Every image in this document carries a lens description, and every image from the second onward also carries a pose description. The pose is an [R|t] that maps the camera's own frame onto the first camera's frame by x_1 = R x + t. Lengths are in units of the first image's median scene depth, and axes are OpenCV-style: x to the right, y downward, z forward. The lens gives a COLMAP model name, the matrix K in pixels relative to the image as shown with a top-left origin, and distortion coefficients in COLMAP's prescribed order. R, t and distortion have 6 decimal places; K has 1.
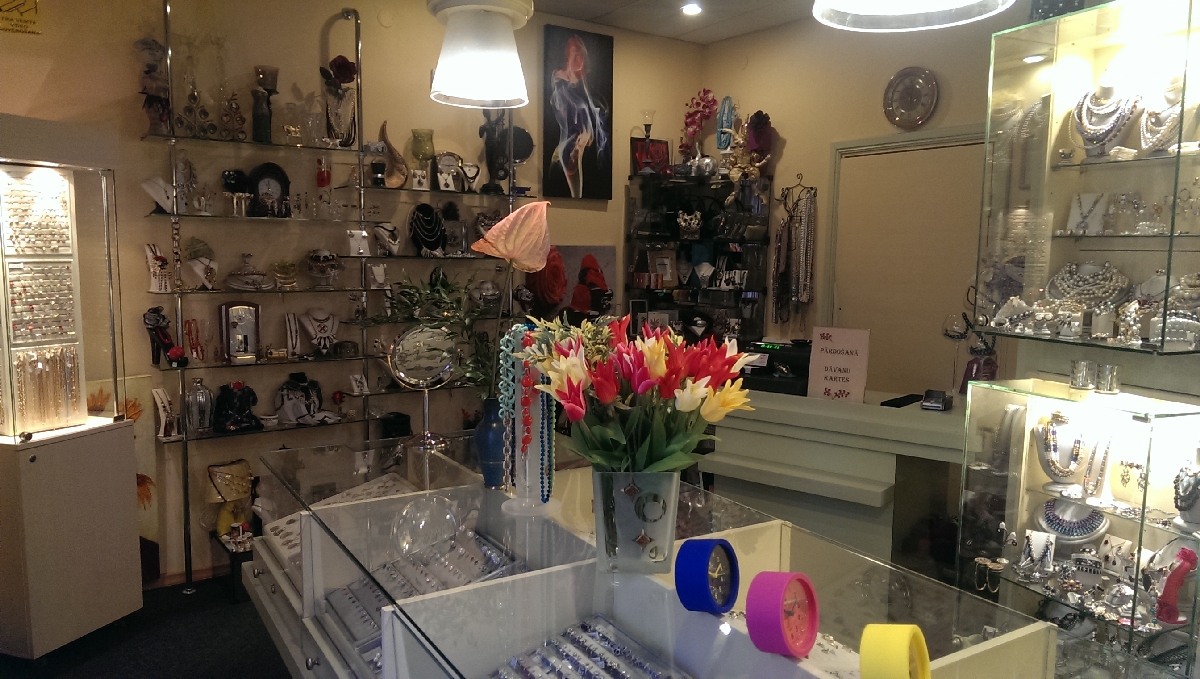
lens RADIAL K [[865.6, 0, 599.2], [0, 865.6, 347.1], [0, 0, 1]] dist [0.080472, -0.104596]
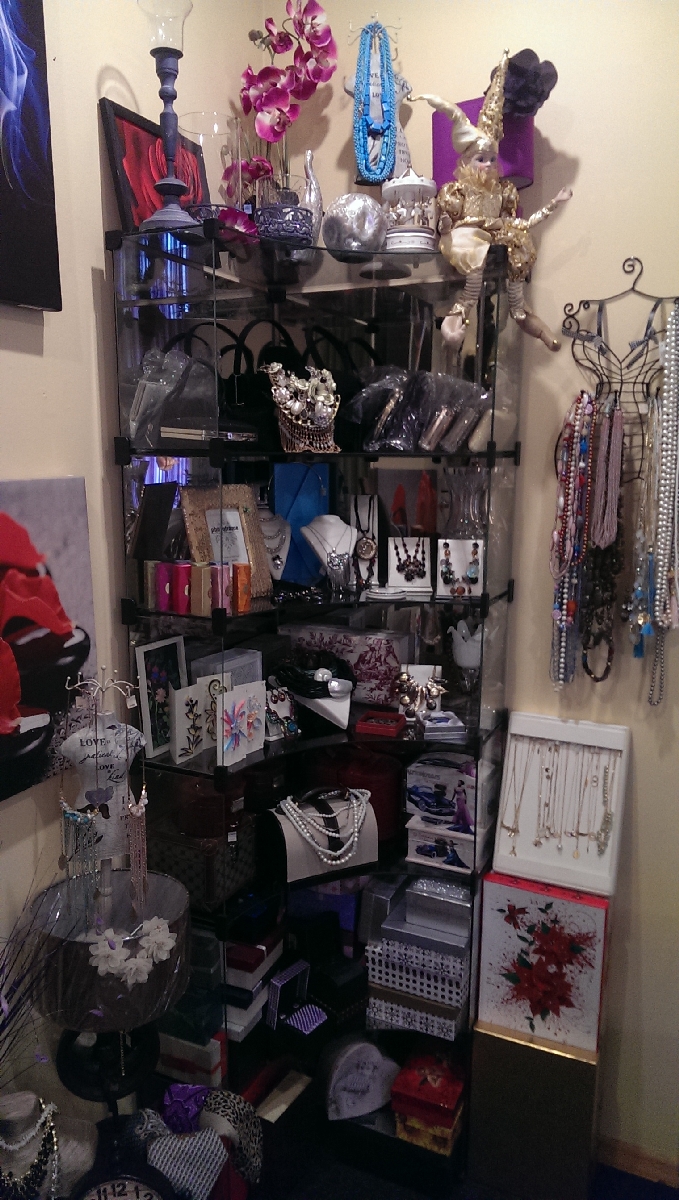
lens RADIAL K [[865.6, 0, 339.5], [0, 865.6, 600.0], [0, 0, 1]] dist [0.080472, -0.104596]
pose [[0.874450, -0.098157, 0.475081, -0.049310], [0.067003, 0.994368, 0.082118, -0.094769], [-0.480466, -0.039976, 0.876102, 0.703013]]
